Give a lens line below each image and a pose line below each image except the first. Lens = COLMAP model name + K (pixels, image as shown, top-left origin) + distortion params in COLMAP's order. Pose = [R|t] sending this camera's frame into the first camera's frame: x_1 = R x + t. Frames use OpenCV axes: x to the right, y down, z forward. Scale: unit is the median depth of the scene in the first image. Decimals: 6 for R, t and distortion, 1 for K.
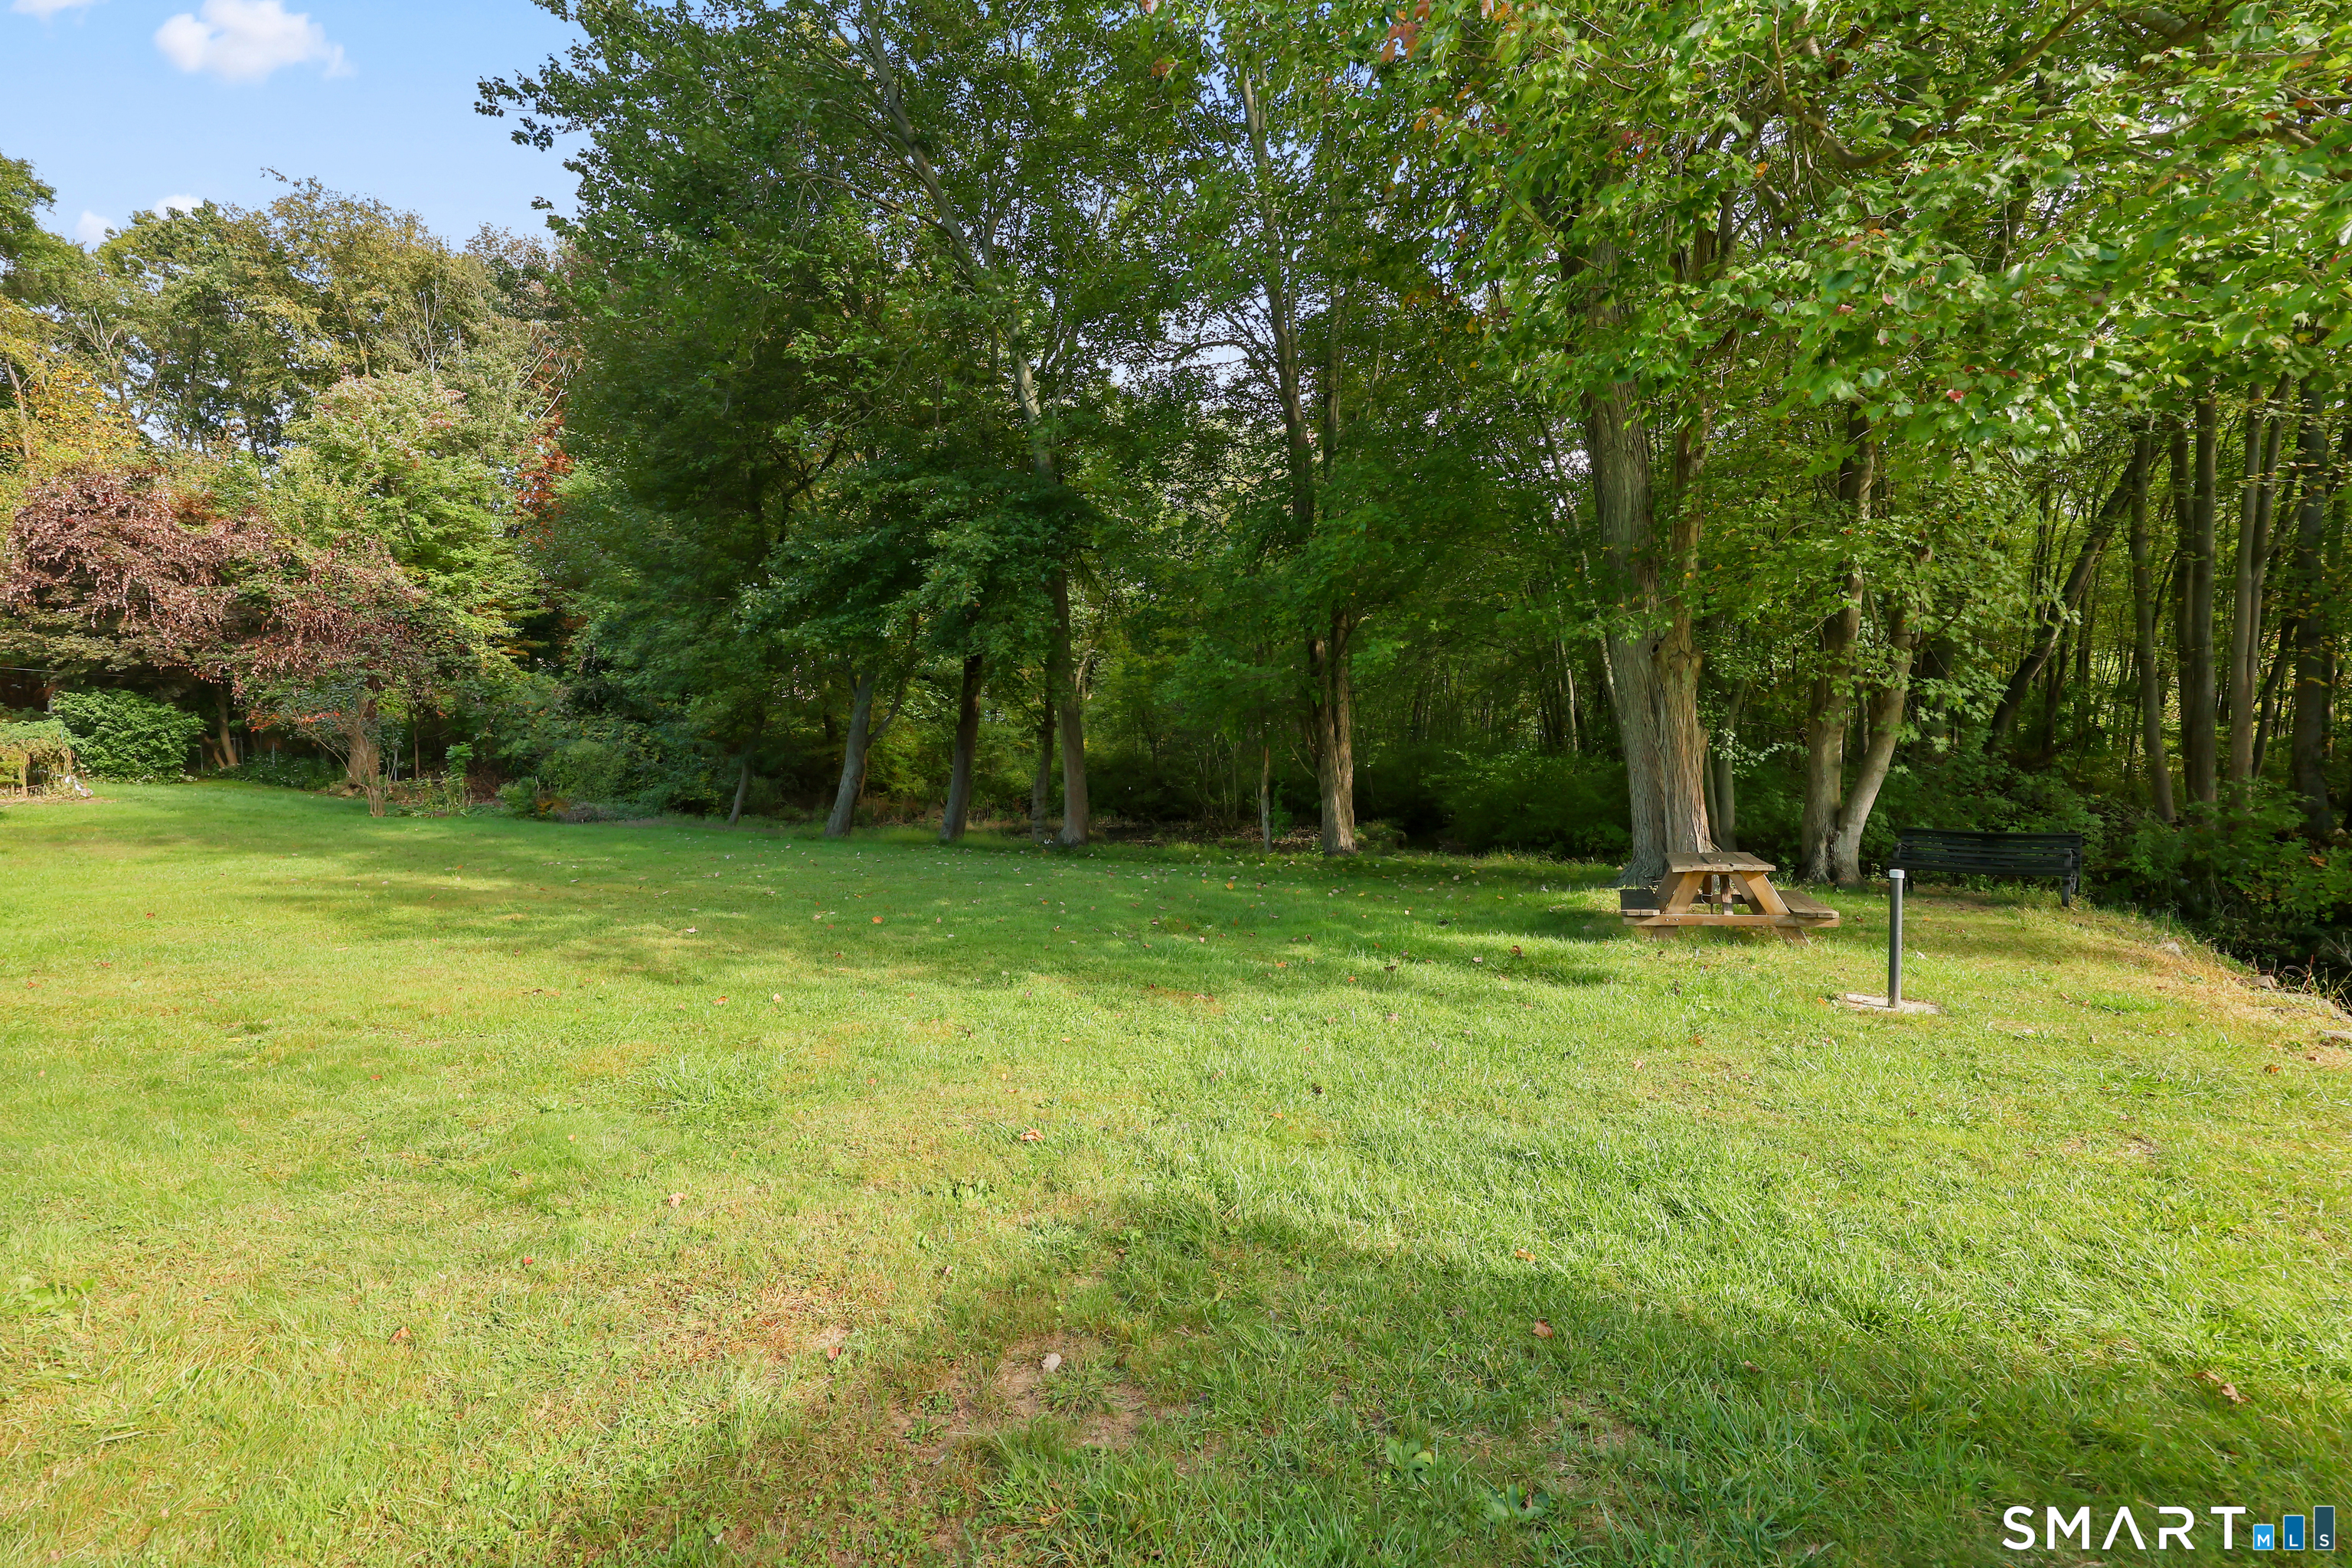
lens RADIAL K [[947.1, 0, 1174.9], [0, 947.1, 775.9], [0, 0, 1]] dist [0.000240, 0.000177]
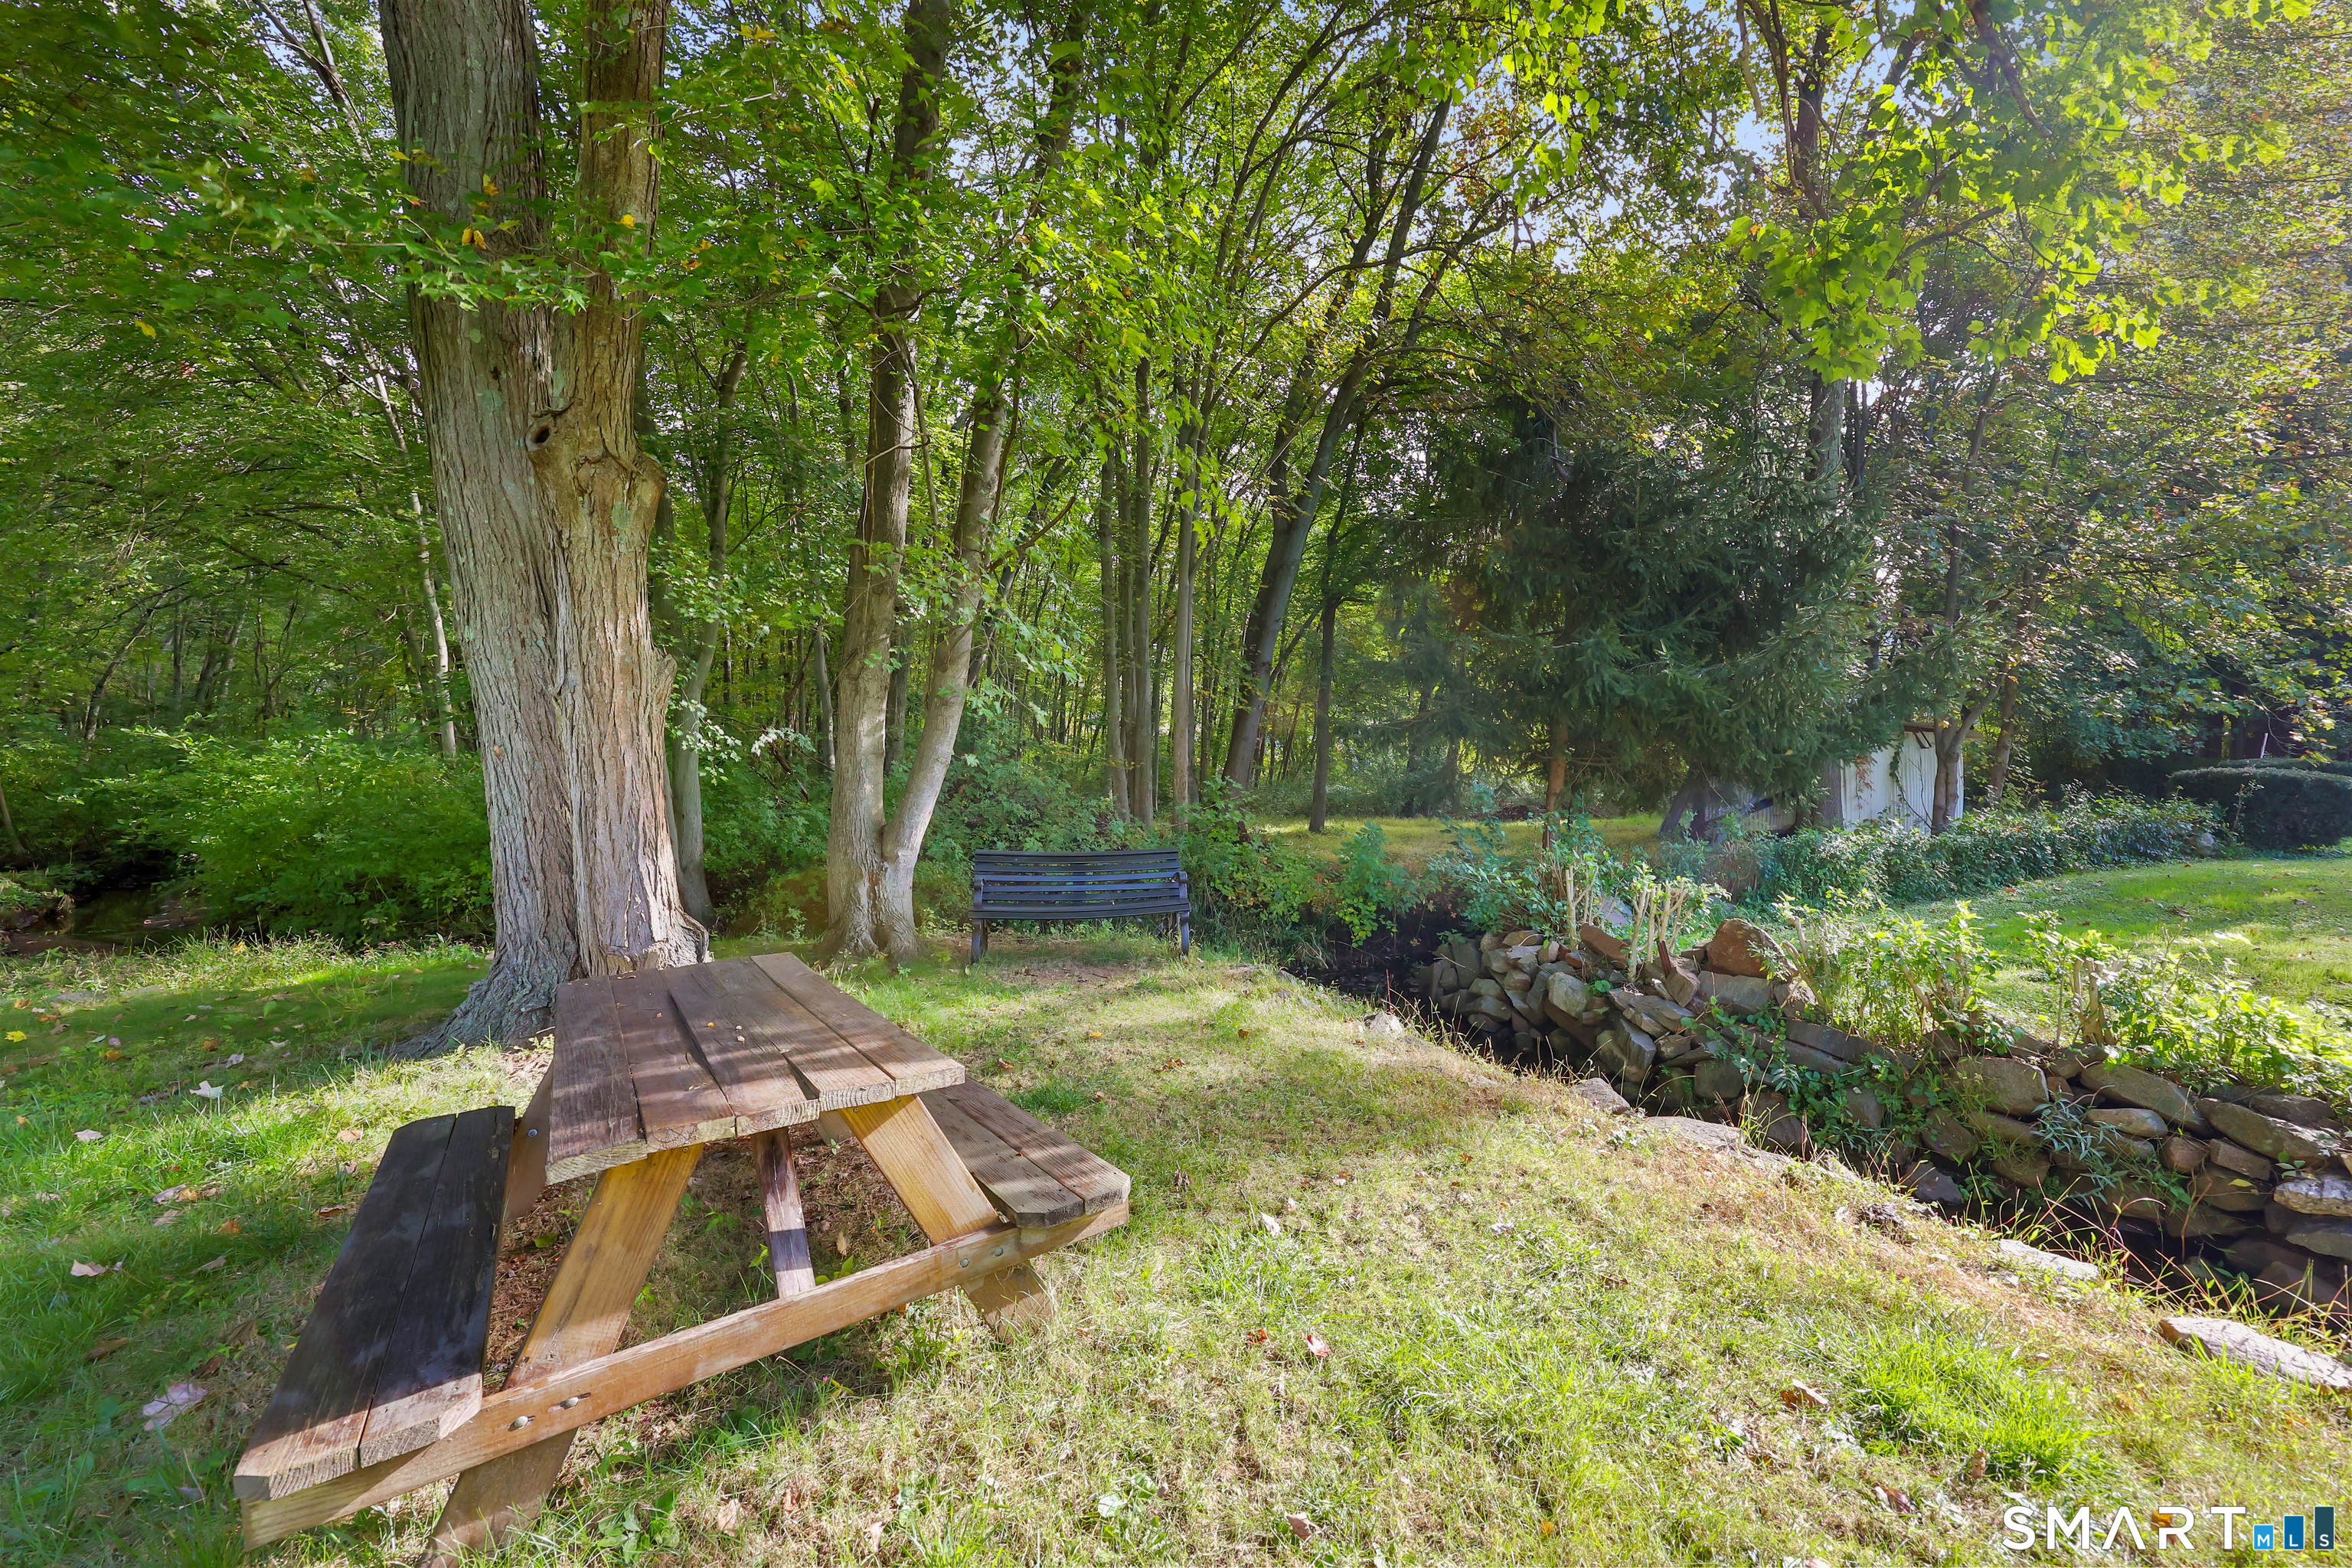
lens RADIAL K [[947.1, 0, 1175.7], [0, 947.1, 777.3], [0, 0, 1]] dist [0.000240, 0.000177]
pose [[0.525106, 0.001234, 0.851036, 0.289833], [0.010894, 0.999907, -0.008172, 0.011881], [-0.850967, 0.013562, 0.525044, 0.532472]]
